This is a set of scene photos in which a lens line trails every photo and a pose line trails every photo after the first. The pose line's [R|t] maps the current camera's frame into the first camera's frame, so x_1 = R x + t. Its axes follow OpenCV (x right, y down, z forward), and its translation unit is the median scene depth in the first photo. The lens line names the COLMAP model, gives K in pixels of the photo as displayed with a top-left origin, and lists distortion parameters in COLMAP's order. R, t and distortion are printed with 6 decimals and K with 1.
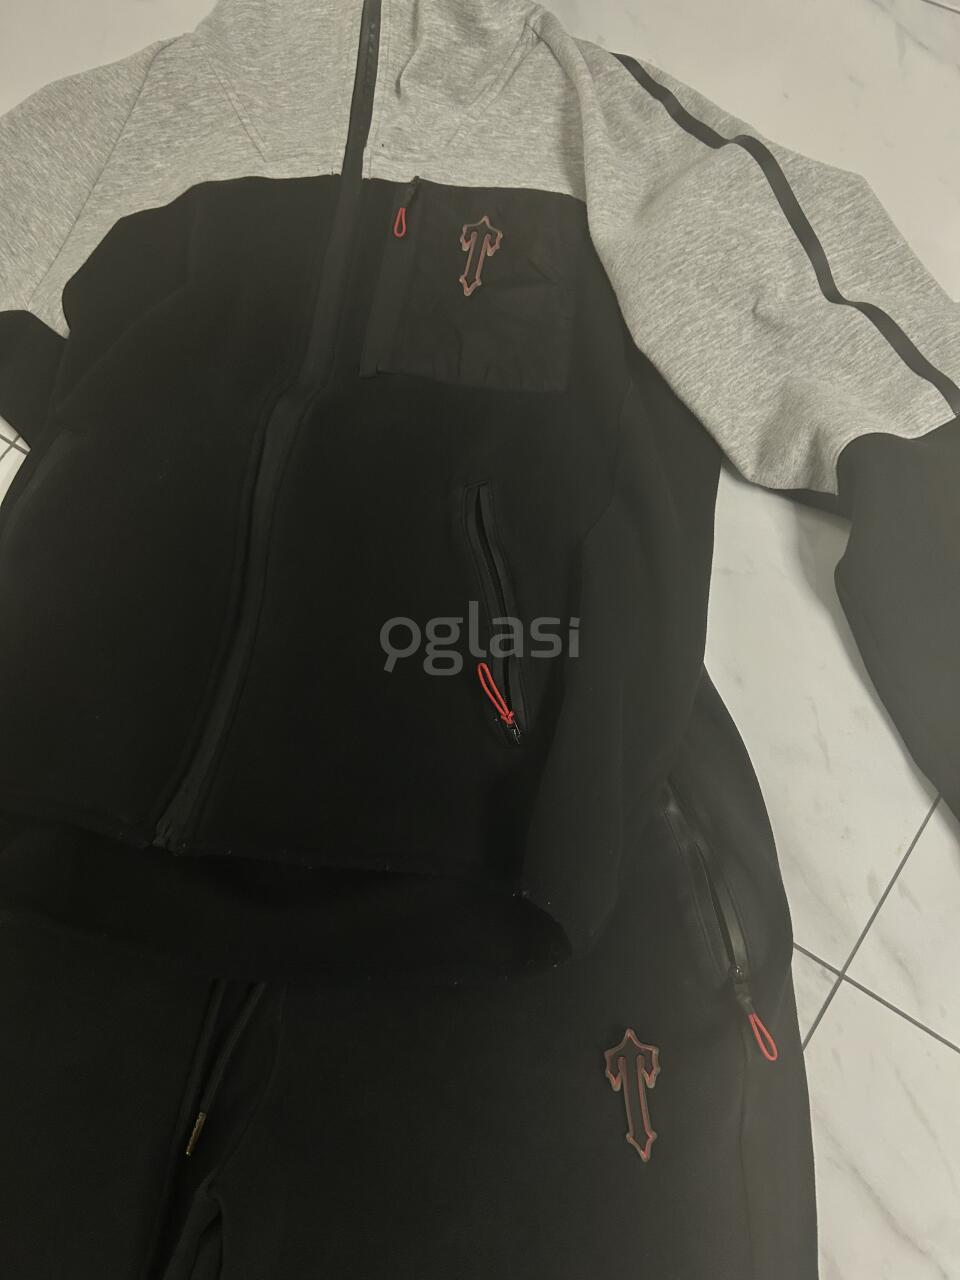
lens RADIAL K [[1001.4, 0, 486.7], [0, 1001.4, 636.8], [0, 0, 1]] dist [0.009898, -0.008786]
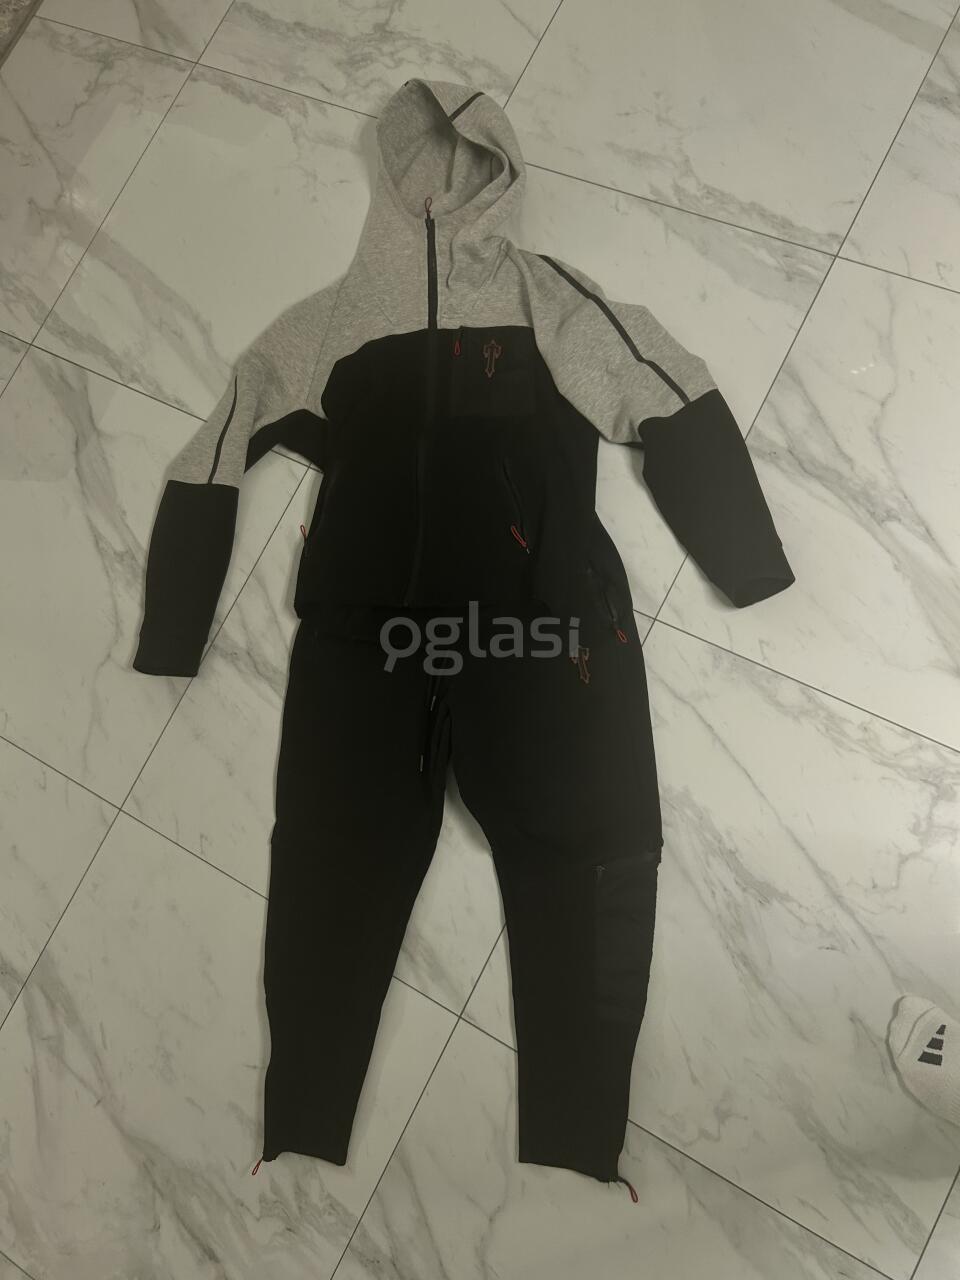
lens RADIAL K [[1001.4, 0, 486.7], [0, 1001.4, 636.8], [0, 0, 1]] dist [0.009898, -0.008786]
pose [[0.988316, -0.127095, -0.084134, 0.094276], [0.132124, 0.989584, 0.057161, 0.128697], [0.075992, -0.067609, 0.994814, -1.385016]]
